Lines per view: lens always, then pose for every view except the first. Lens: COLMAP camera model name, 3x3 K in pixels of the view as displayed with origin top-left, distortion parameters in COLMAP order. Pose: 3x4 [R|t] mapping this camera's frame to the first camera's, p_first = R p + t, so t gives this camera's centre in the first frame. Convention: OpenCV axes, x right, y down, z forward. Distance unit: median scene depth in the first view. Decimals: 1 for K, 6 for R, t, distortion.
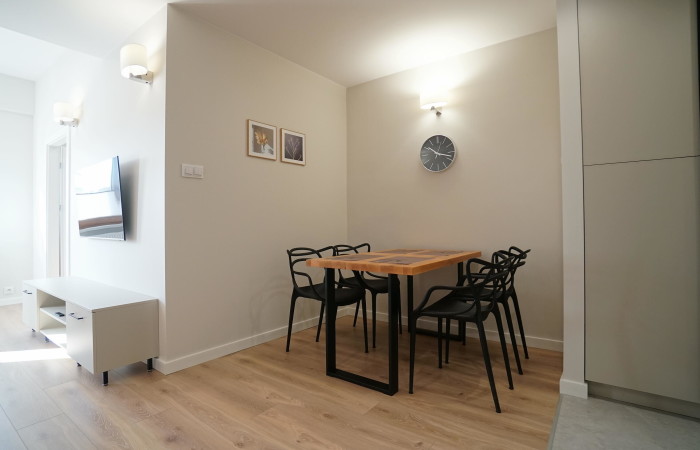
lens RADIAL K [[360.7, 0, 349.7], [0, 360.7, 210.2], [0, 0, 1]] dist [-0.063203, 0.024616]
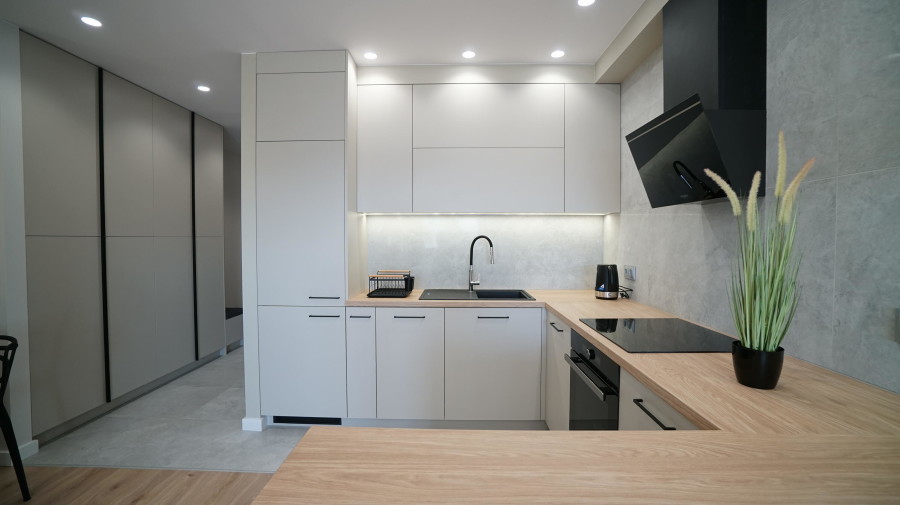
lens RADIAL K [[396.1, 0, 443.6], [0, 396.1, 250.4], [0, 0, 1]] dist [-0.020519, 0.000672]
pose [[-0.578943, 0.009416, 0.815314, -0.670132], [0.008485, 0.999949, -0.005523, -0.042446], [-0.815324, 0.003720, -0.578993, 0.437488]]
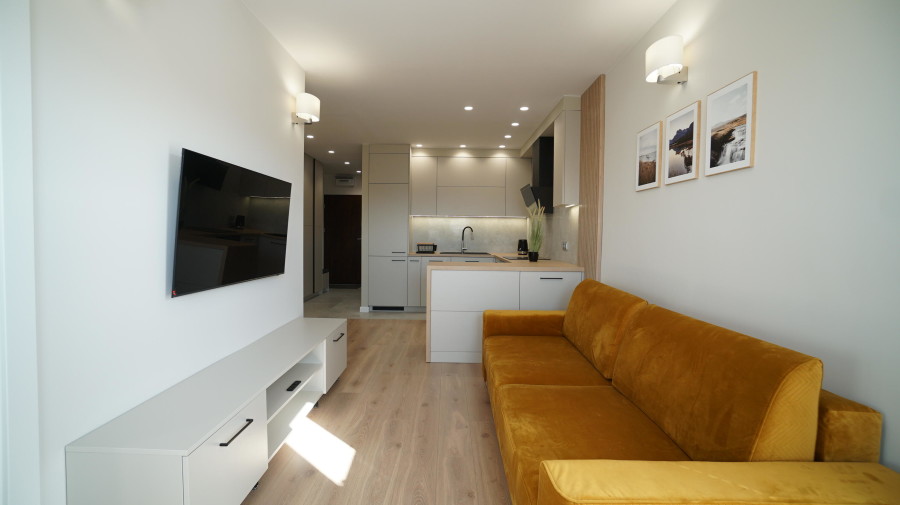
lens RADIAL K [[396.1, 0, 443.6], [0, 396.1, 250.4], [0, 0, 1]] dist [-0.020519, 0.000672]
pose [[-0.598660, -0.003192, 0.800997, -1.100050], [-0.002546, 0.999995, 0.002081, -0.001622], [-0.800999, -0.000794, -0.598665, 0.794877]]
